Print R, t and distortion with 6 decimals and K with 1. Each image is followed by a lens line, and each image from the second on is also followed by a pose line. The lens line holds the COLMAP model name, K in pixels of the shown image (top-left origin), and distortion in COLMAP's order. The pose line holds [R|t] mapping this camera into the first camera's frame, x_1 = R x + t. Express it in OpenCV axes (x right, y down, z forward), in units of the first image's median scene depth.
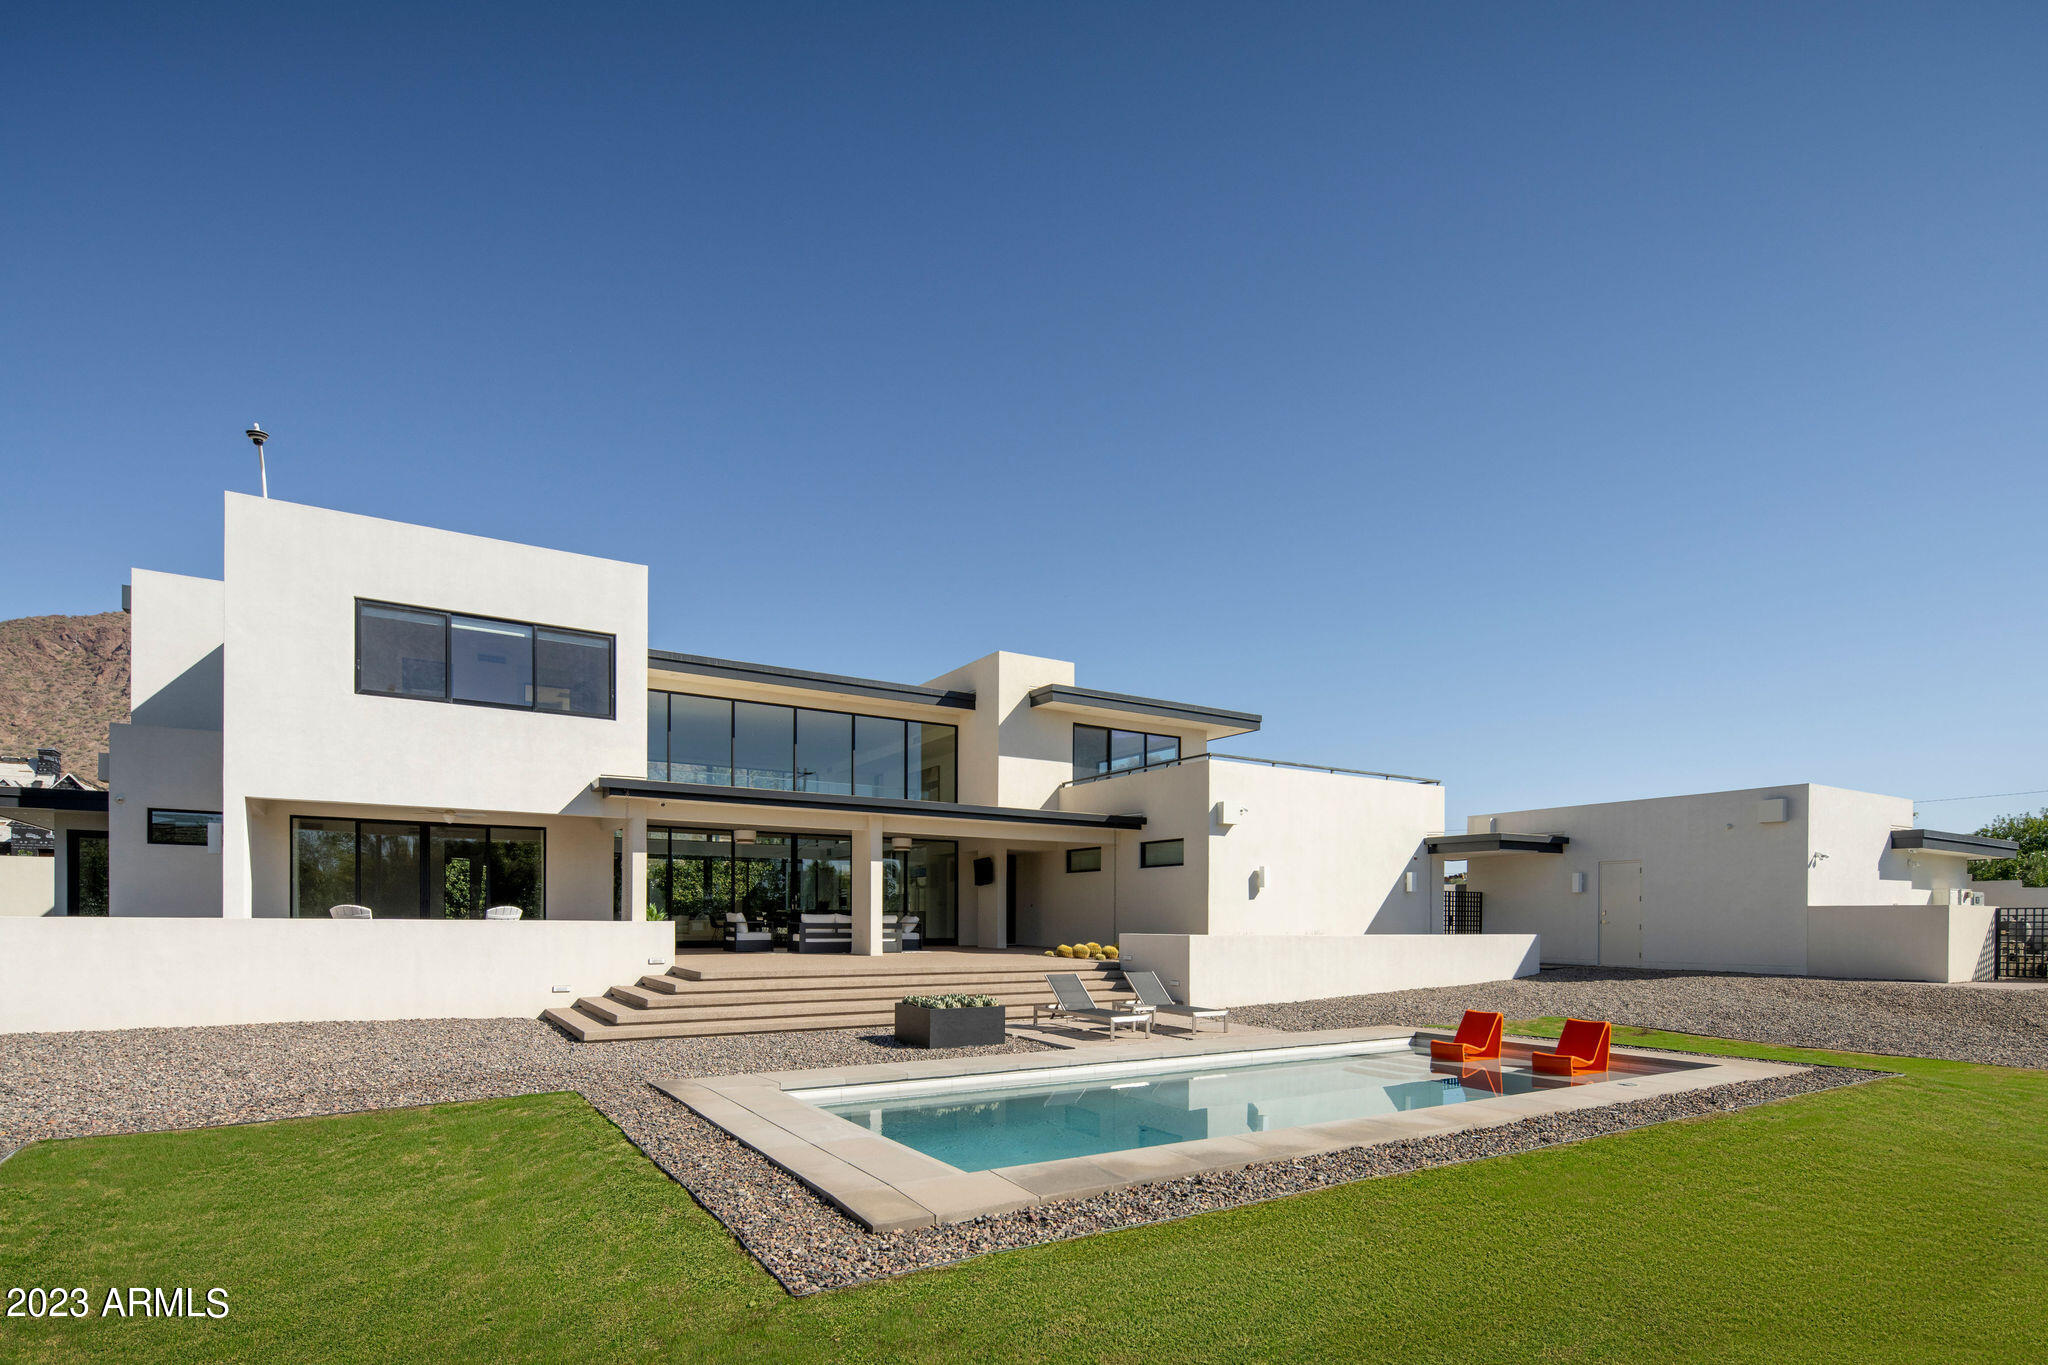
lens RADIAL K [[1030.7, 0, 1031.1], [0, 1030.7, 723.1], [0, 0, 1]] dist [0.028591, -0.000004]
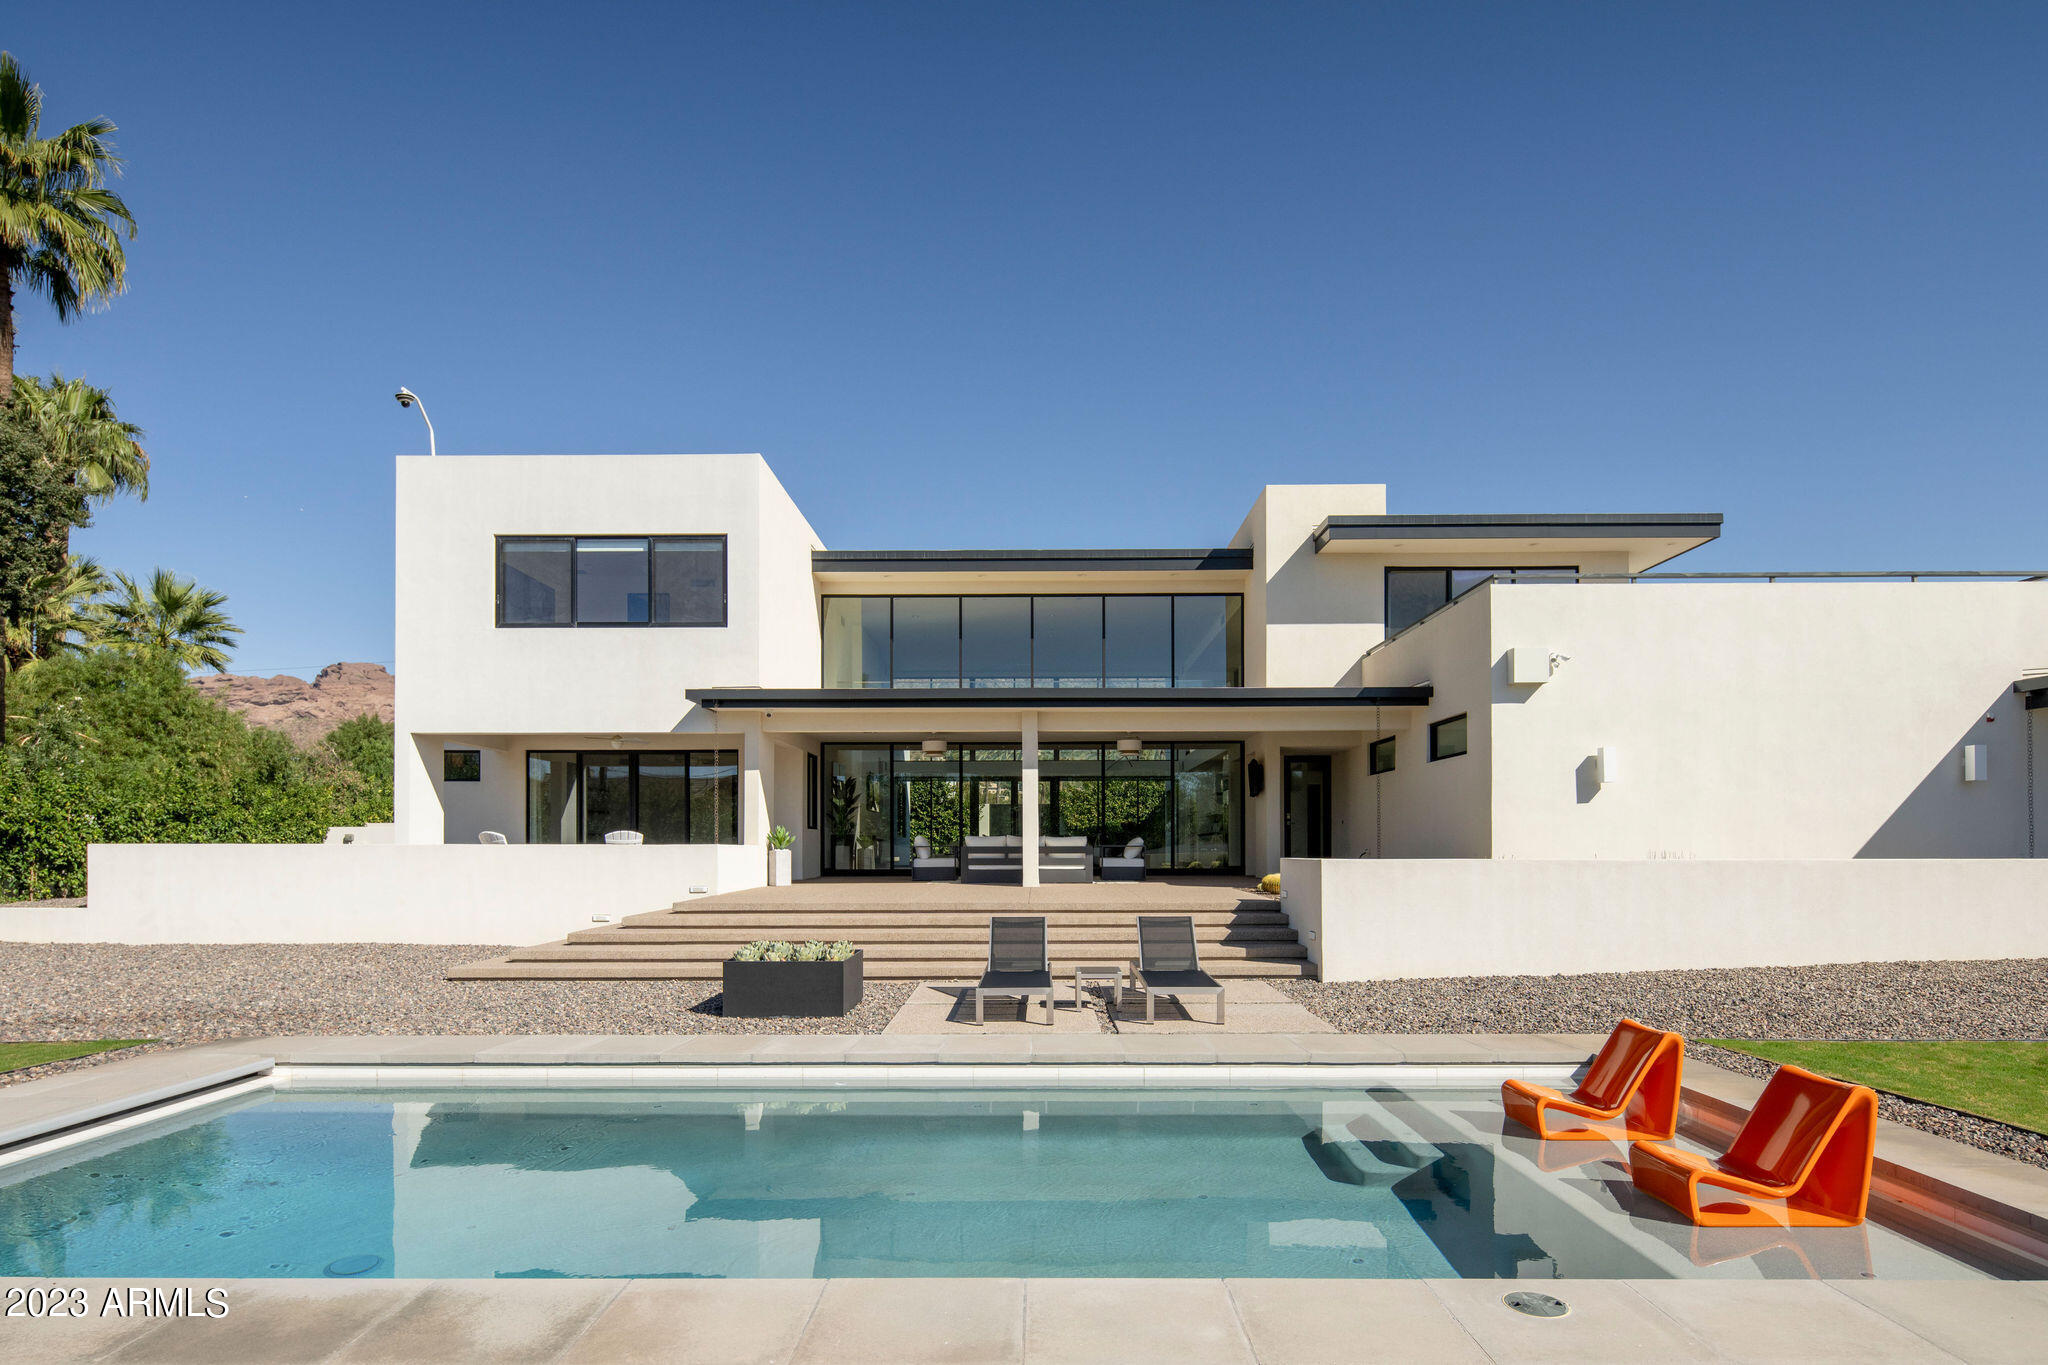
lens RADIAL K [[1079.7, 0, 1023.5], [0, 1079.7, 703.3], [0, 0, 1]] dist [0.002464, -0.000295]
pose [[0.843928, -0.079568, -0.530524, 0.284621], [0.109571, 0.993658, 0.025271, 0.061338], [0.525148, -0.079457, 0.847293, 0.294620]]
